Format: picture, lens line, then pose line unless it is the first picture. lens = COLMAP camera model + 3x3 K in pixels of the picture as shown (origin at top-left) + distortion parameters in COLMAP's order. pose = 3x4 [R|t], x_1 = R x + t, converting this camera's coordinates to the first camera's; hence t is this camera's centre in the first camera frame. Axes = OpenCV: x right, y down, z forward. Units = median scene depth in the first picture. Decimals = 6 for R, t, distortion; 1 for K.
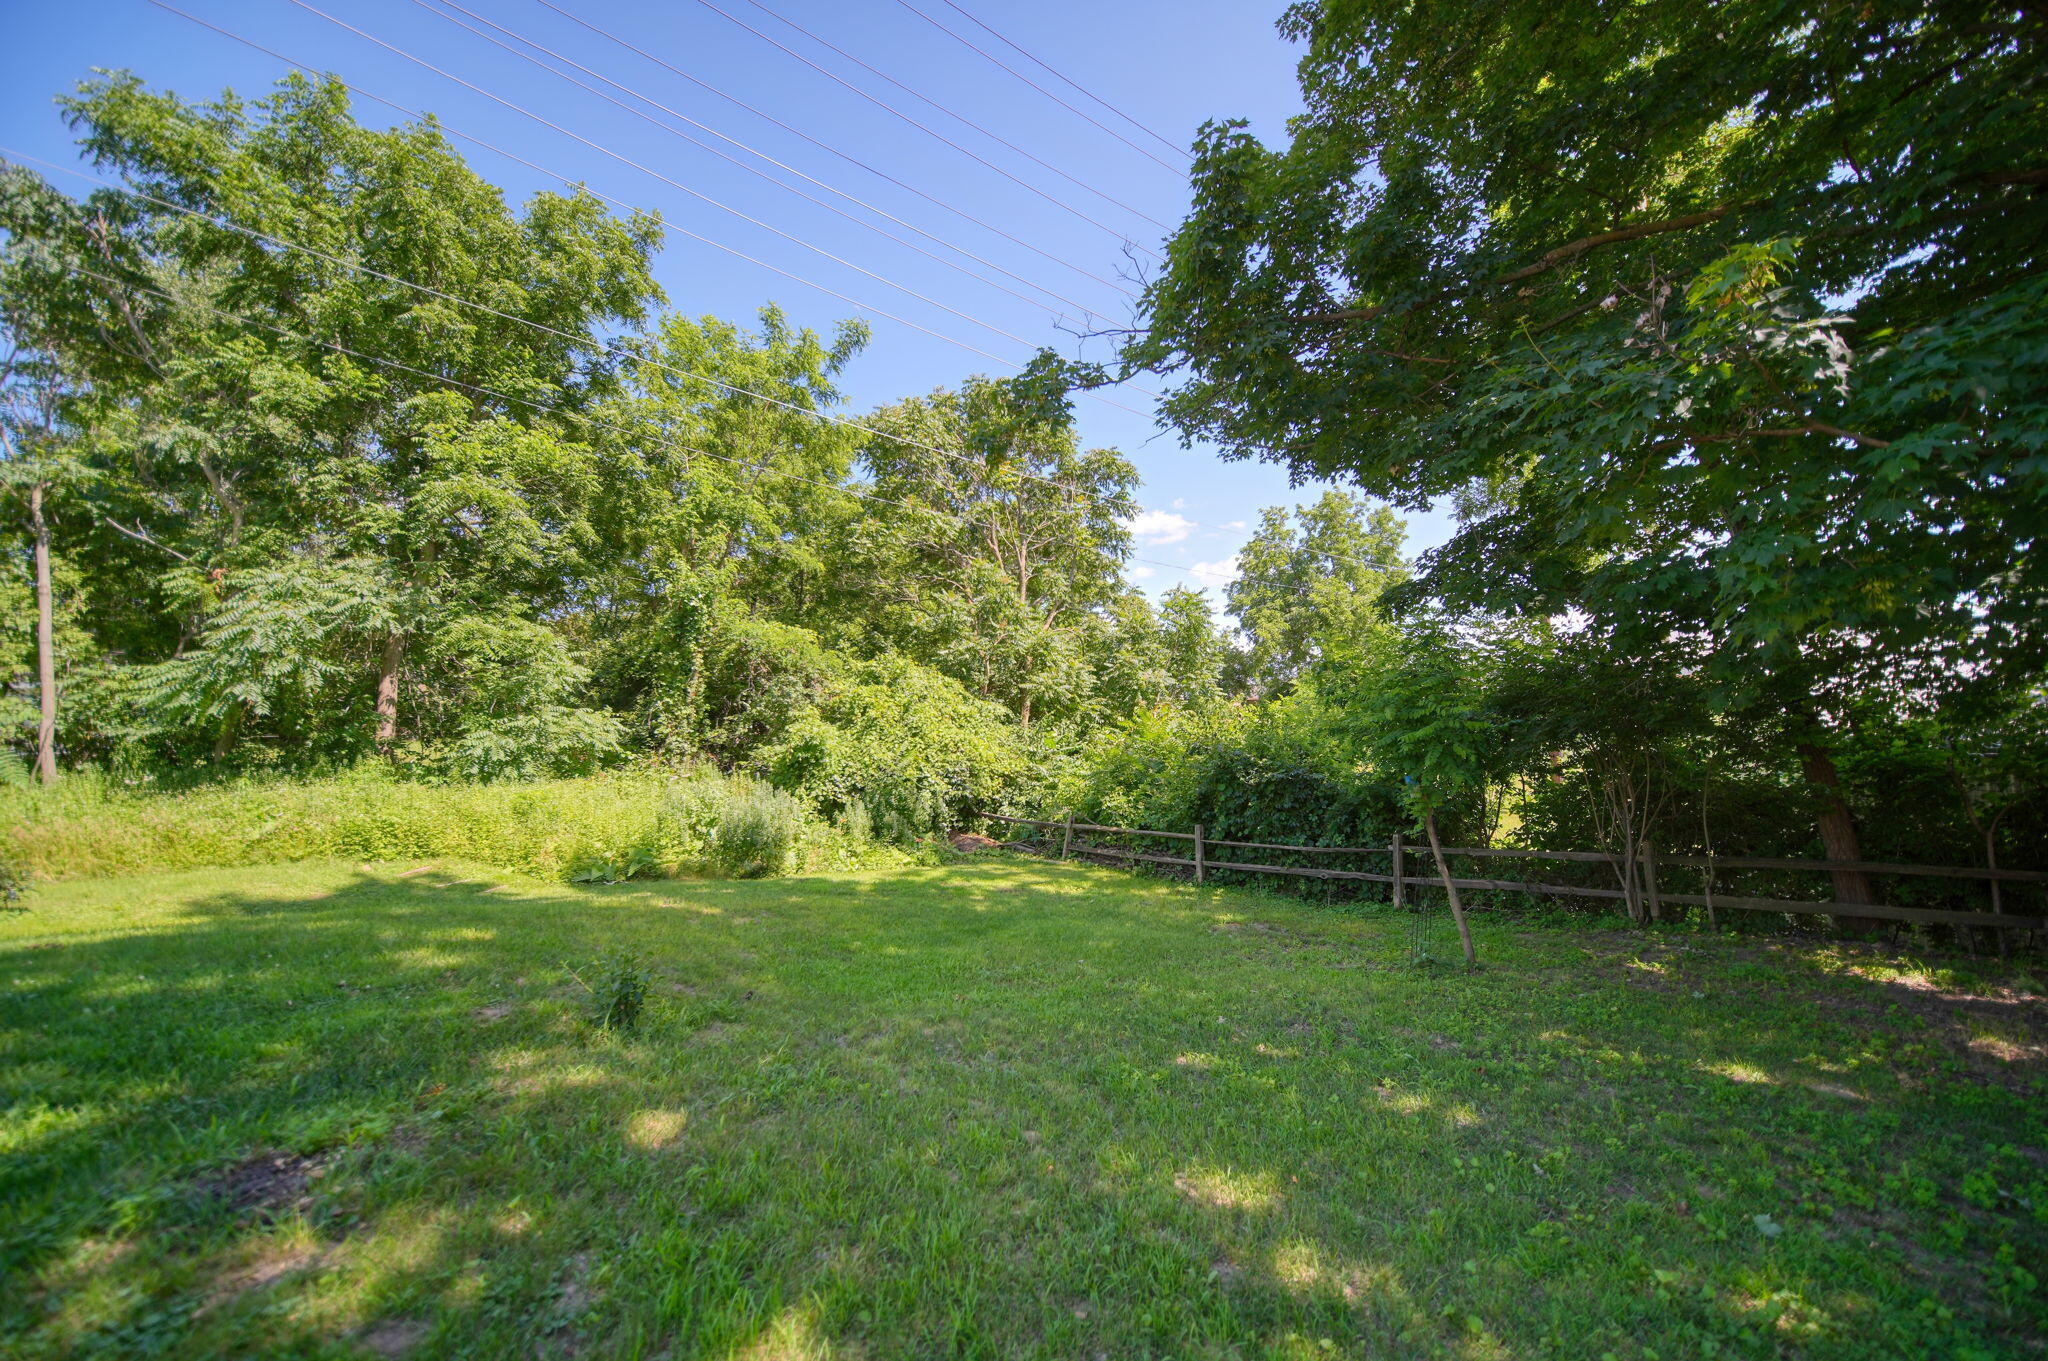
lens RADIAL K [[718.5, 0, 1024.0], [0, 718.5, 680.5], [0, 0, 1]] dist [0.001650, -0.001743]
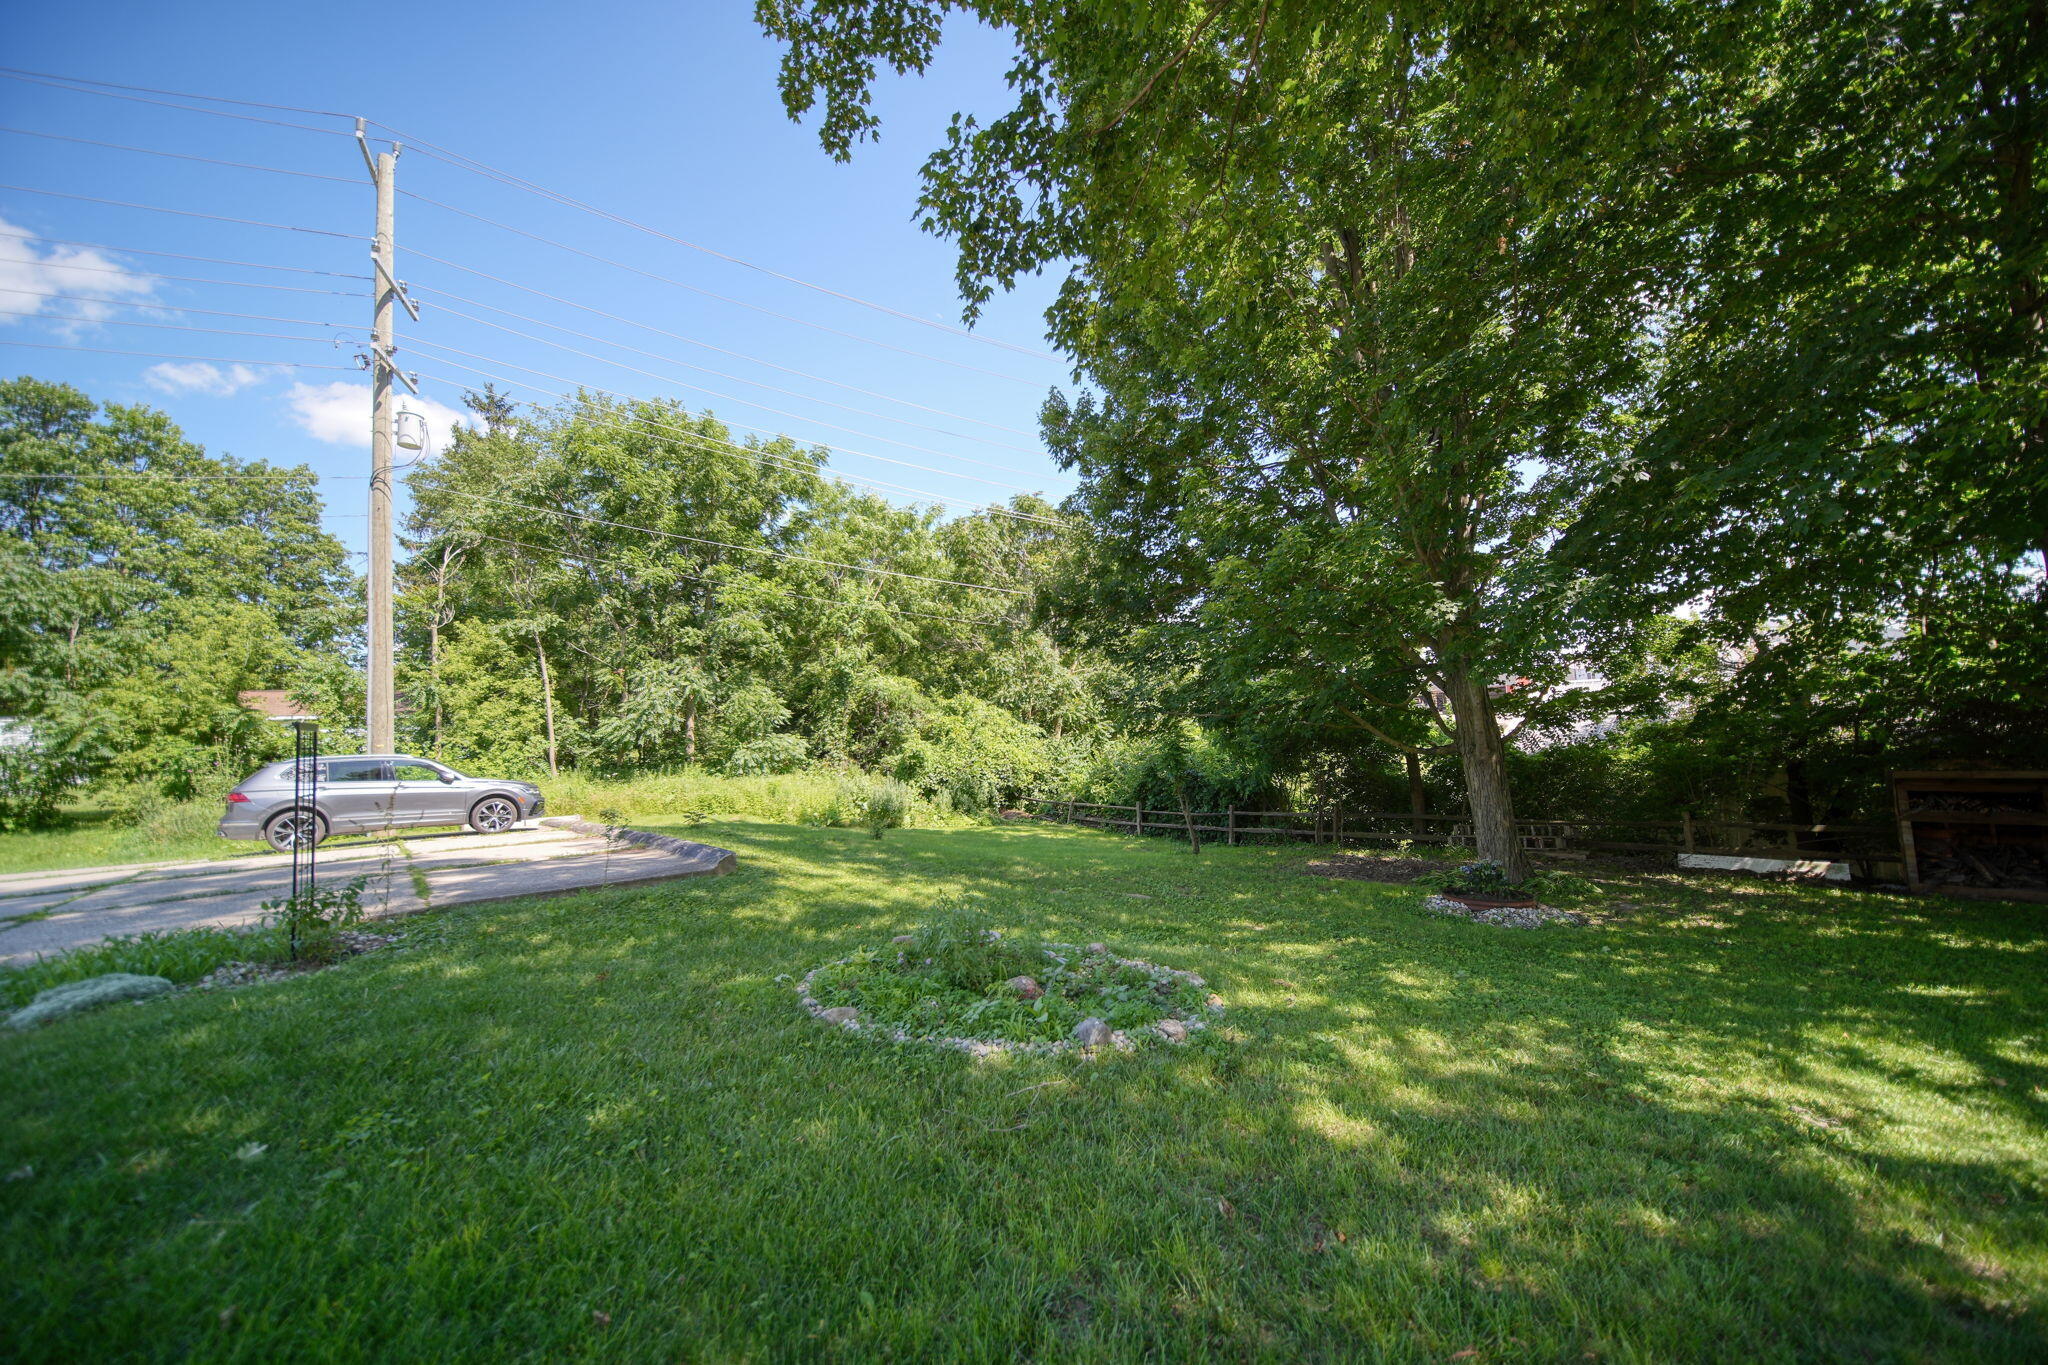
lens RADIAL K [[718.5, 0, 1024.0], [0, 718.5, 682.5], [0, 0, 1]] dist [0.001650, -0.001743]
pose [[0.992690, -0.015396, -0.119706, 0.151528], [0.016001, 0.999864, 0.004093, -0.079115], [0.119627, -0.005978, 0.992801, -0.612053]]
